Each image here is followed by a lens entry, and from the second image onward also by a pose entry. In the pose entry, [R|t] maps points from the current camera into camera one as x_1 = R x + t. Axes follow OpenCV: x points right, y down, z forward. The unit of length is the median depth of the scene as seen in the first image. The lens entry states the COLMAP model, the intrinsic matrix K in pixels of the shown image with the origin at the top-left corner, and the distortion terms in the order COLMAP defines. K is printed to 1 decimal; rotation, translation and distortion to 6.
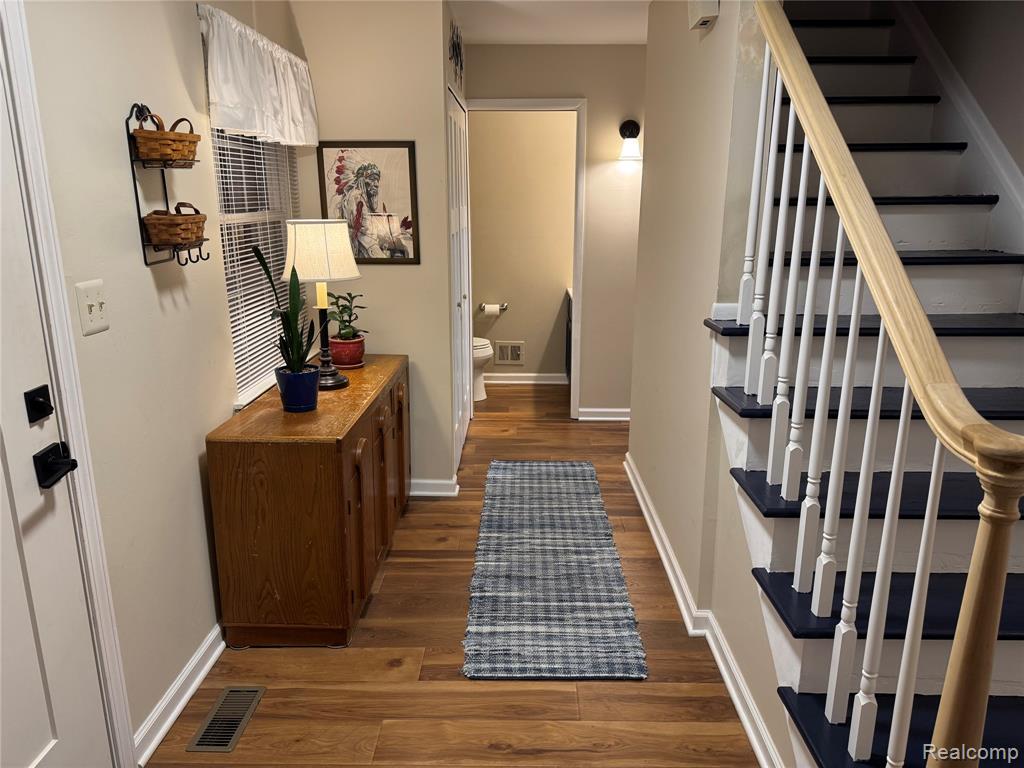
lens RADIAL K [[721.2, 0, 509.6], [0, 721.2, 384.2], [0, 0, 1]] dist [0.008918, -0.004106]
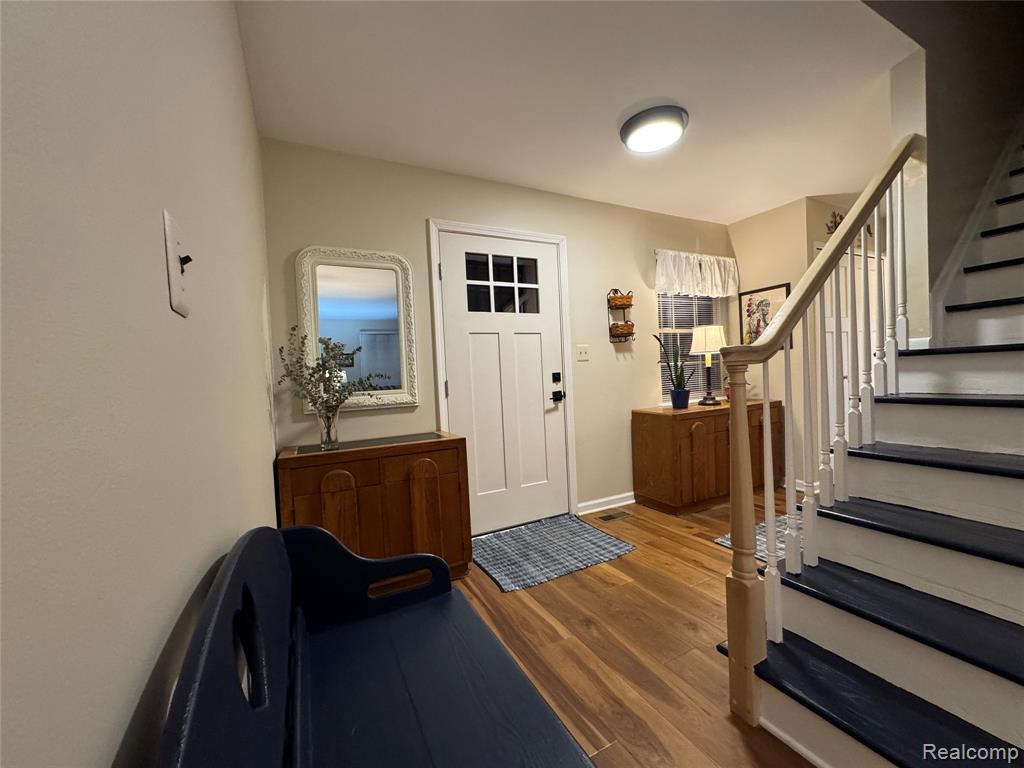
lens RADIAL K [[403.9, 0, 515.5], [0, 403.9, 382.9], [0, 0, 1]] dist [-0.013966, -0.000014]
pose [[0.478953, -0.000550, -0.877840, 0.611989], [-0.164516, 0.982225, -0.090376, 0.169391], [0.862287, 0.187705, 0.470349, -0.039840]]
